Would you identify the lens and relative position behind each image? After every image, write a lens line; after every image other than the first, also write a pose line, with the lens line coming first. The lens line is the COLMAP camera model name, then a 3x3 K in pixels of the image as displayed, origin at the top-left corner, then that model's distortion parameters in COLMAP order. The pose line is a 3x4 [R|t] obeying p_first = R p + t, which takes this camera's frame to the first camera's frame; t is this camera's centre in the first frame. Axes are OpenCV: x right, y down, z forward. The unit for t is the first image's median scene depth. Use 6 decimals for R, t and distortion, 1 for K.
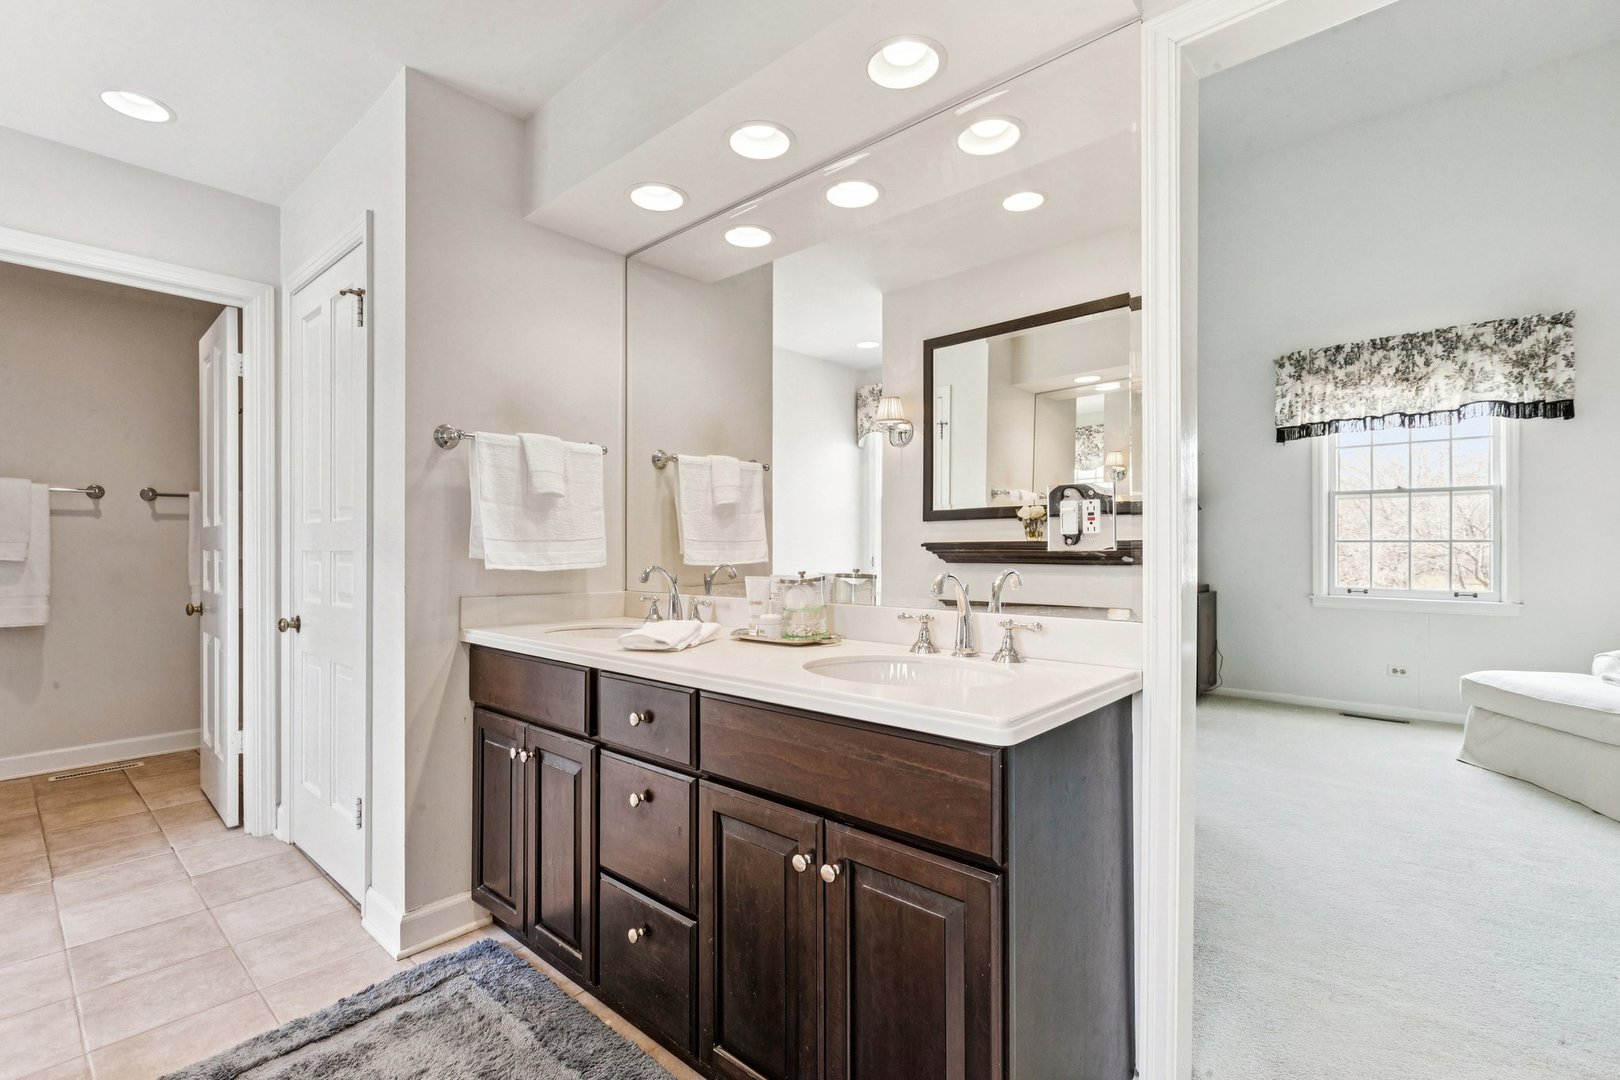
lens RADIAL K [[745.7, 0, 806.7], [0, 745.7, 538.2], [0, 0, 1]] dist [0.003368, -0.001475]
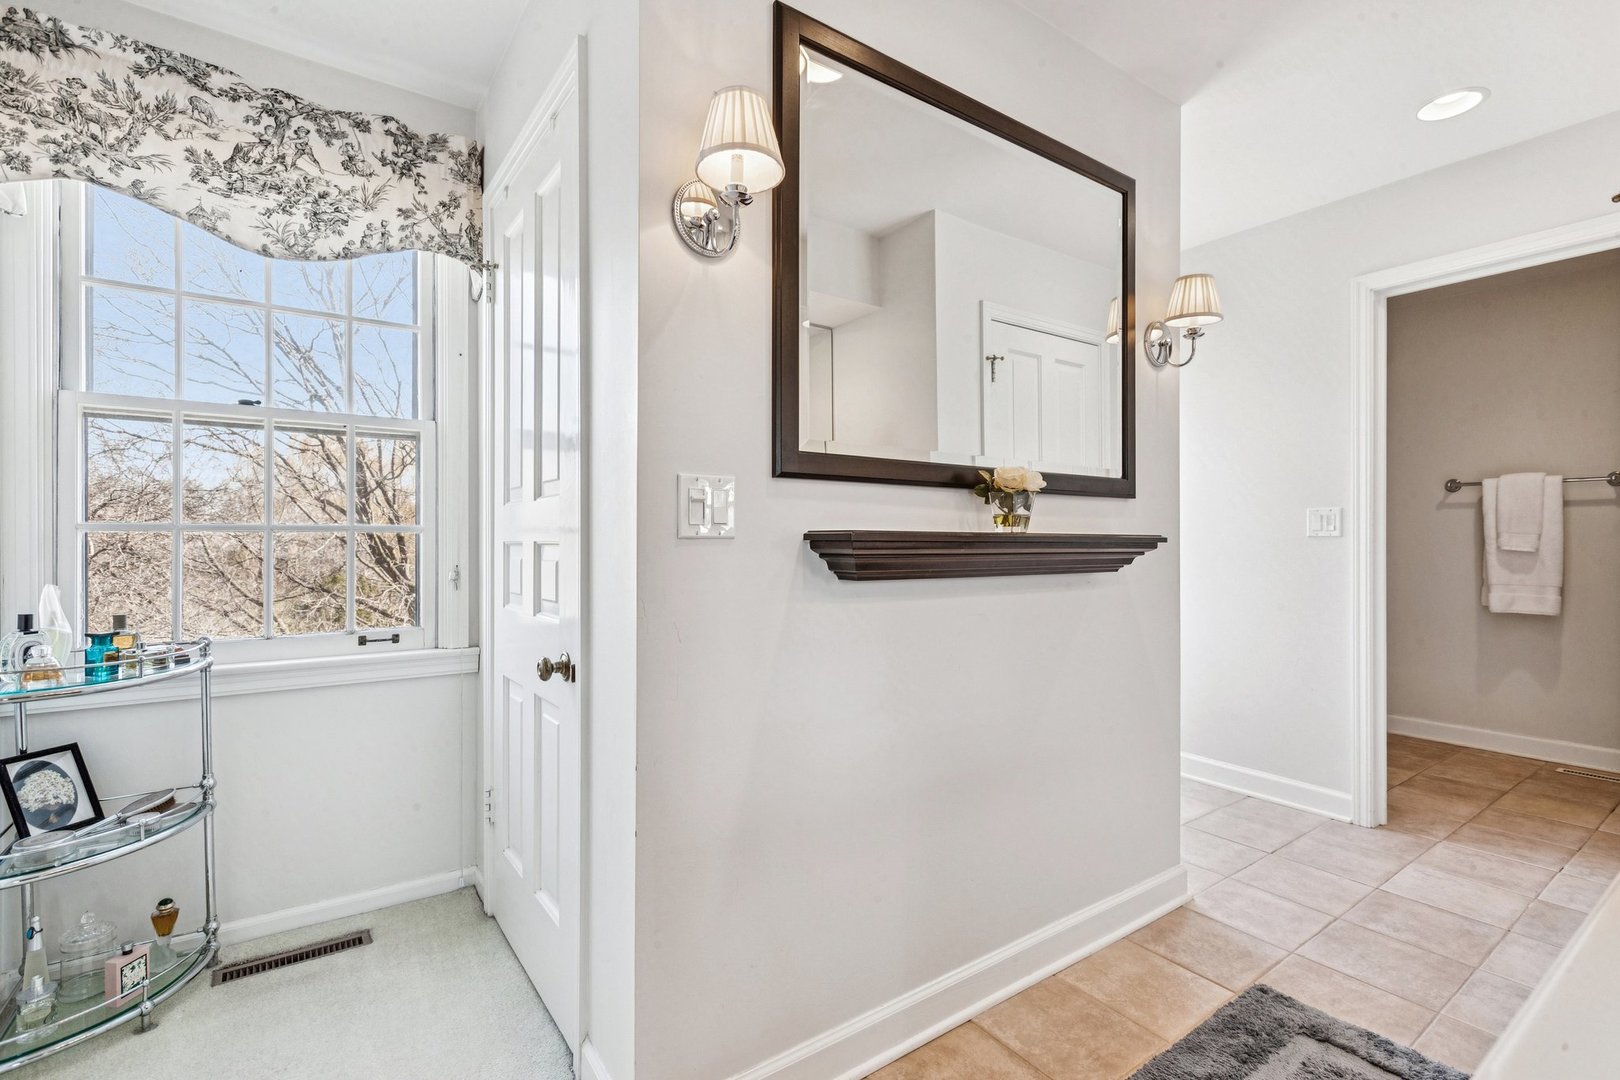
lens RADIAL K [[745.7, 0, 804.9], [0, 745.7, 536.3], [0, 0, 1]] dist [0.003368, -0.001475]
pose [[-0.210345, 0.004629, -0.977616, 0.269494], [0.004811, 0.999982, 0.003700, 0.001020], [0.977615, -0.003925, -0.210363, 0.330518]]
